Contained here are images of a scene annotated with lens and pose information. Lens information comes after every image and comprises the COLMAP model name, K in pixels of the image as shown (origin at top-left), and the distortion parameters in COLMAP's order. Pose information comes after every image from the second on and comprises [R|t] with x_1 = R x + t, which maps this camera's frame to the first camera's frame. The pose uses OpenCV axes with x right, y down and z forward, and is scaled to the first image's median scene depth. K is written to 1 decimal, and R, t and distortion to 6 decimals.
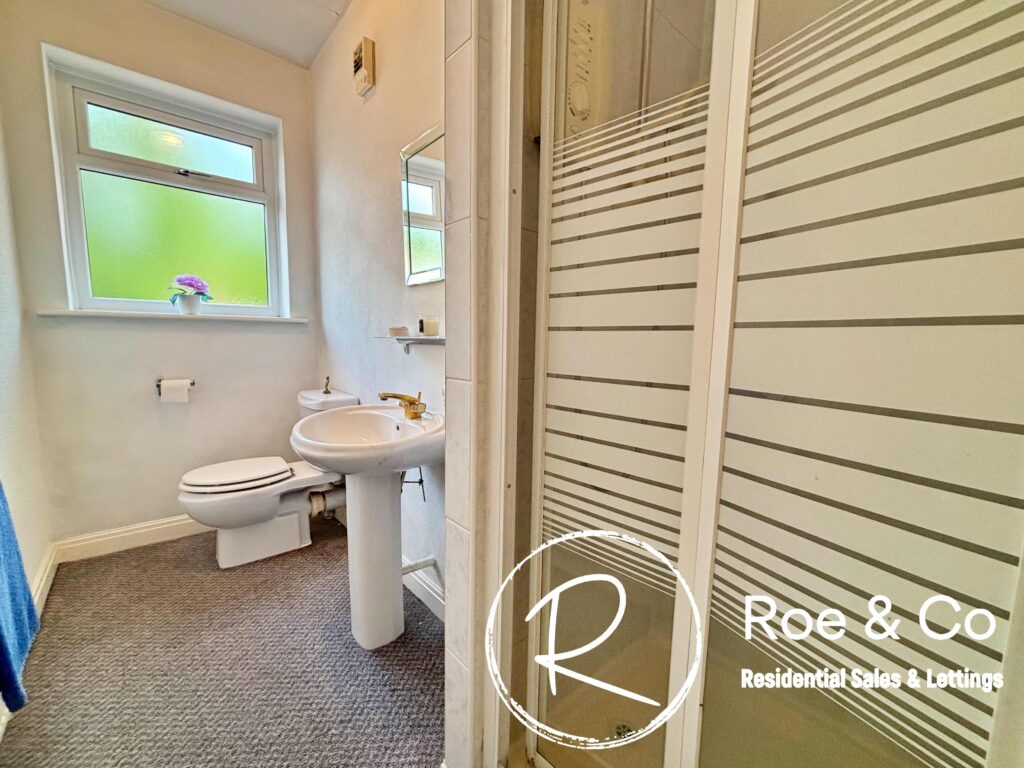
lens RADIAL K [[414.2, 0, 513.3], [0, 414.2, 384.6], [0, 0, 1]] dist [-0.003128, 0.000441]
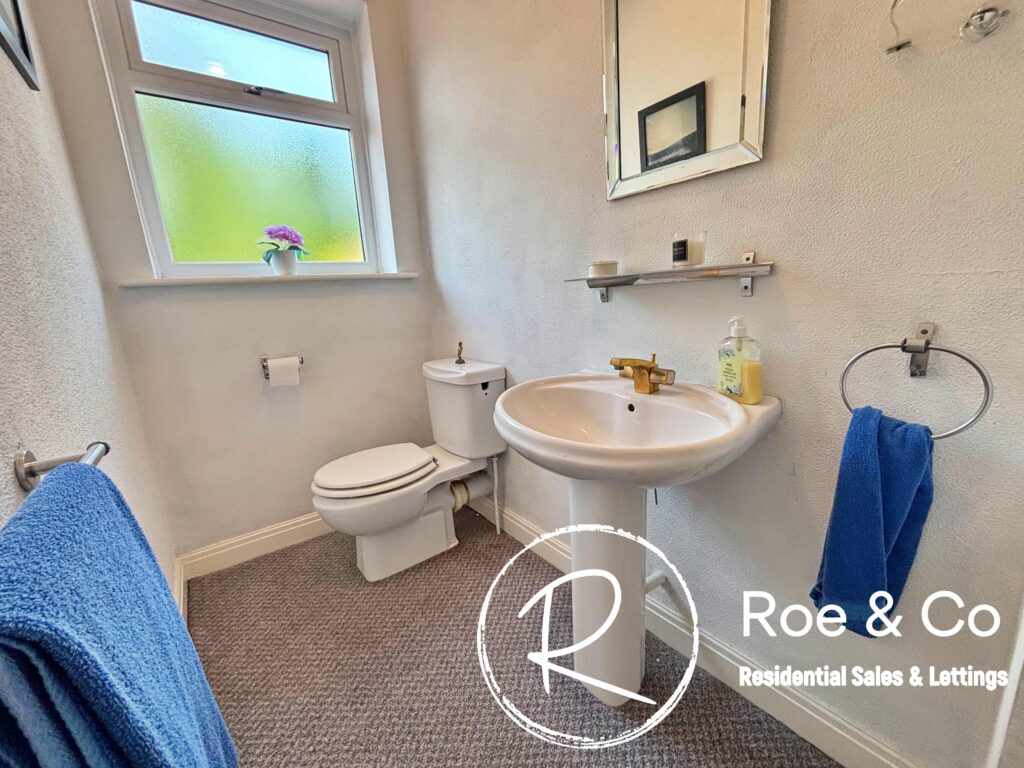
lens RADIAL K [[414.2, 0, 513.1], [0, 414.2, 384.8], [0, 0, 1]] dist [-0.003128, 0.000441]
pose [[0.995010, -0.058481, -0.080834, -0.303621], [0.066710, 0.992426, 0.103156, -0.012961], [0.074189, -0.108034, 0.991375, 0.220048]]
